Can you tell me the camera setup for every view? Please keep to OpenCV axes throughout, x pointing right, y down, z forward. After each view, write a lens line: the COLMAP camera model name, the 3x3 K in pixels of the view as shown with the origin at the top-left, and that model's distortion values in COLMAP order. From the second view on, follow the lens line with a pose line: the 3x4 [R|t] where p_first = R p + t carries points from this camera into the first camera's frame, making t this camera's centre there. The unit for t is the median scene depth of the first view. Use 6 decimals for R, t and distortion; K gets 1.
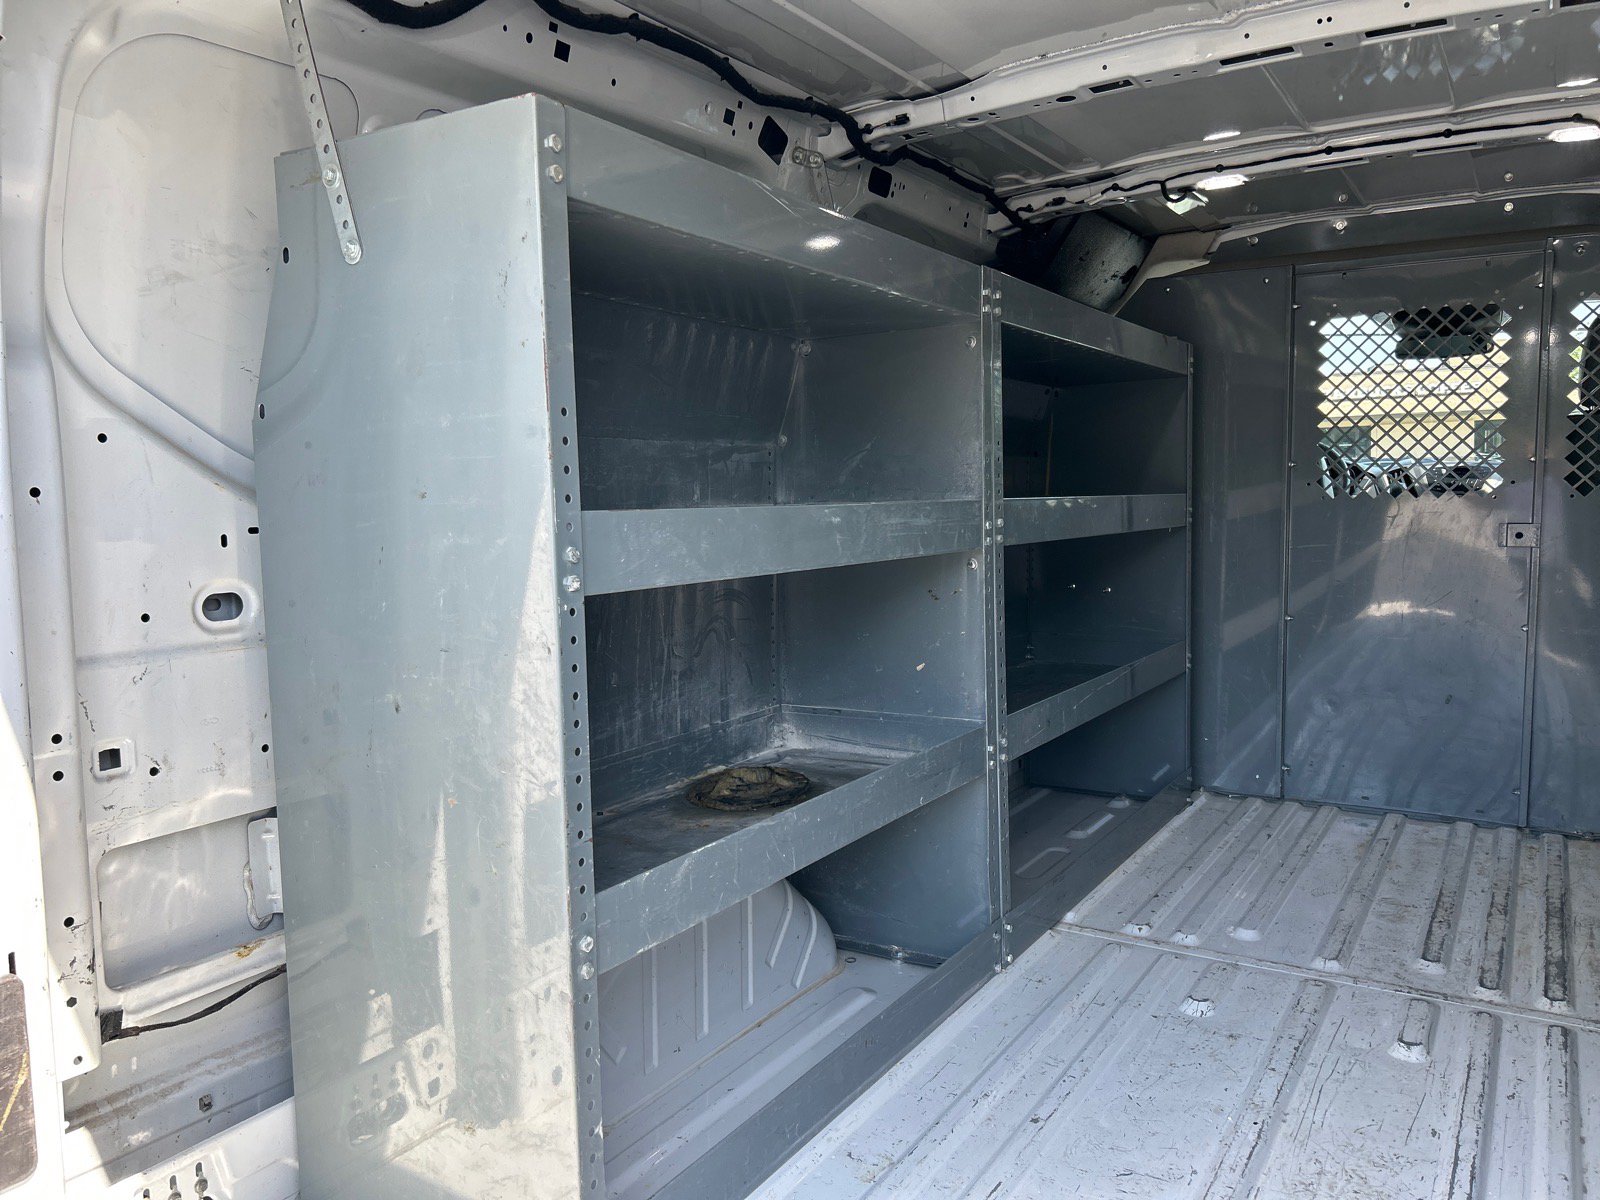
lens RADIAL K [[1213.8, 0, 804.6], [0, 1213.8, 595.9], [0, 0, 1]] dist [0.054327, -0.067217]
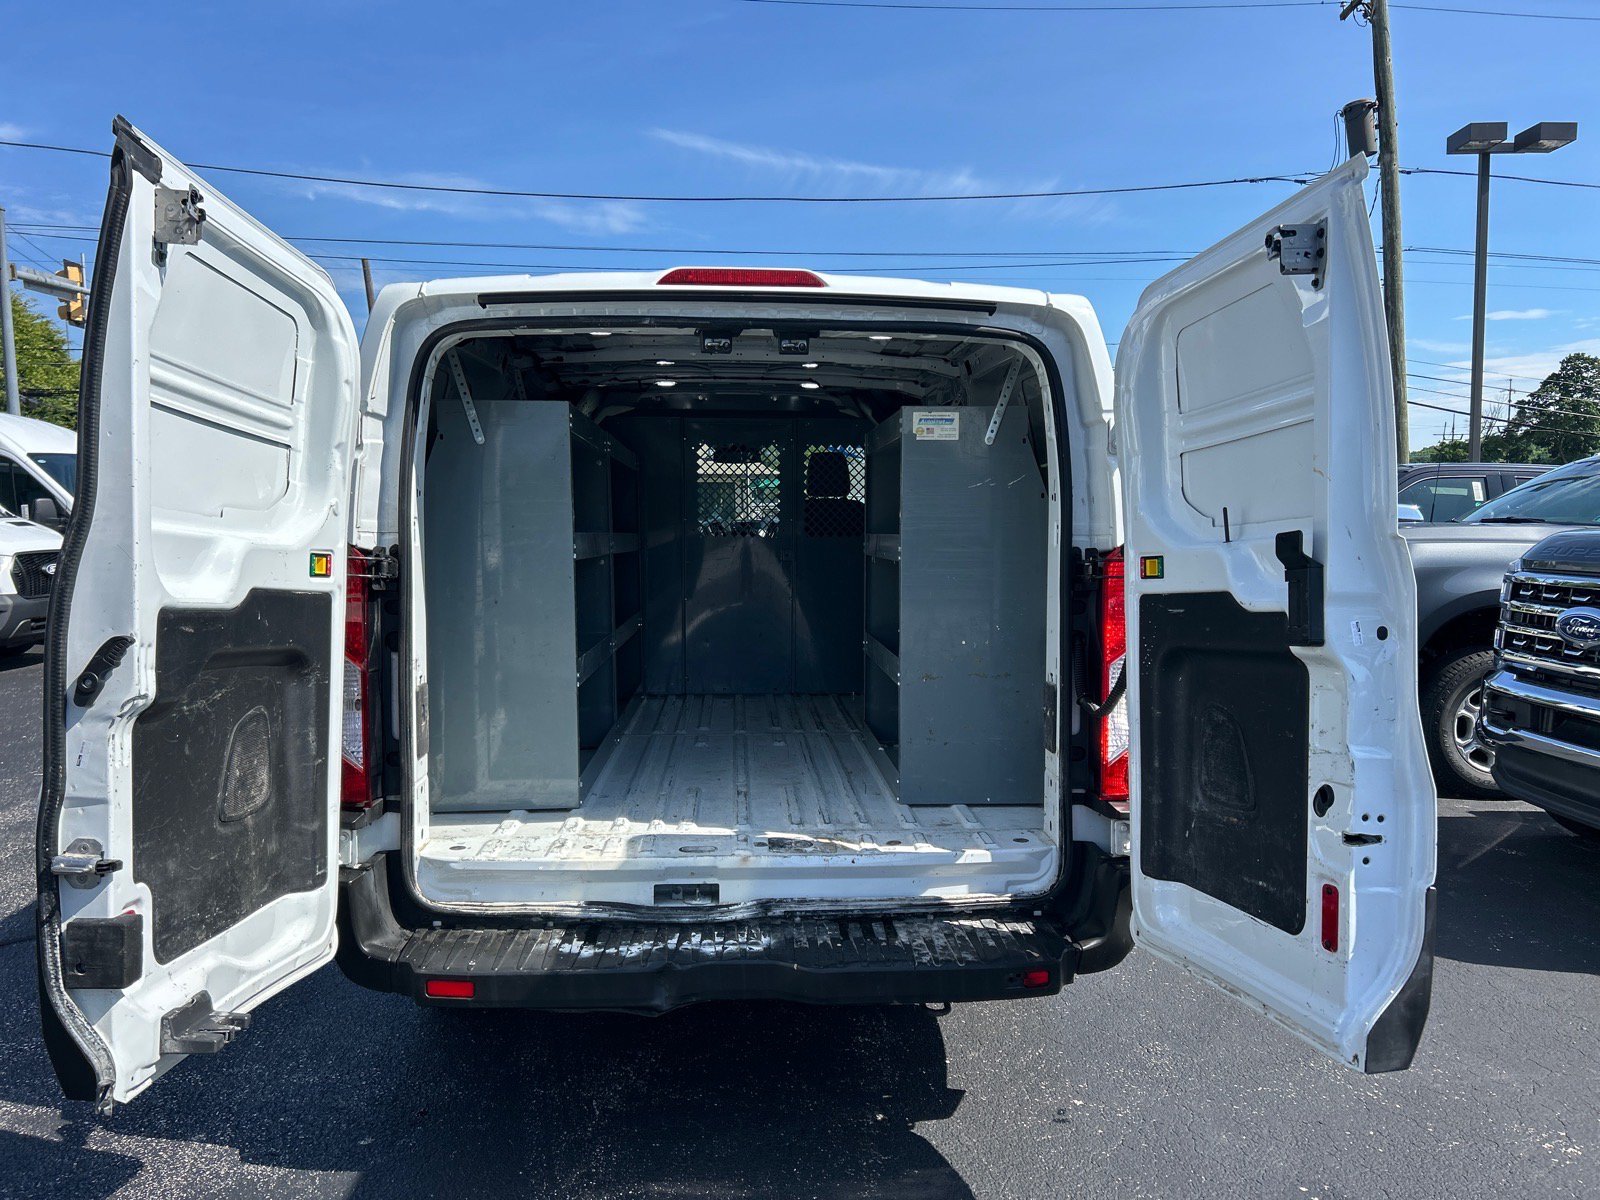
lens RADIAL K [[1213.8, 0, 827.1], [0, 1213.8, 611.8], [0, 0, 1]] dist [0.054327, -0.067217]
pose [[0.812331, -0.024670, 0.582674, -0.776994], [0.039800, 0.999121, -0.013184, 0.104280], [-0.581837, 0.033901, 0.812599, -0.985821]]
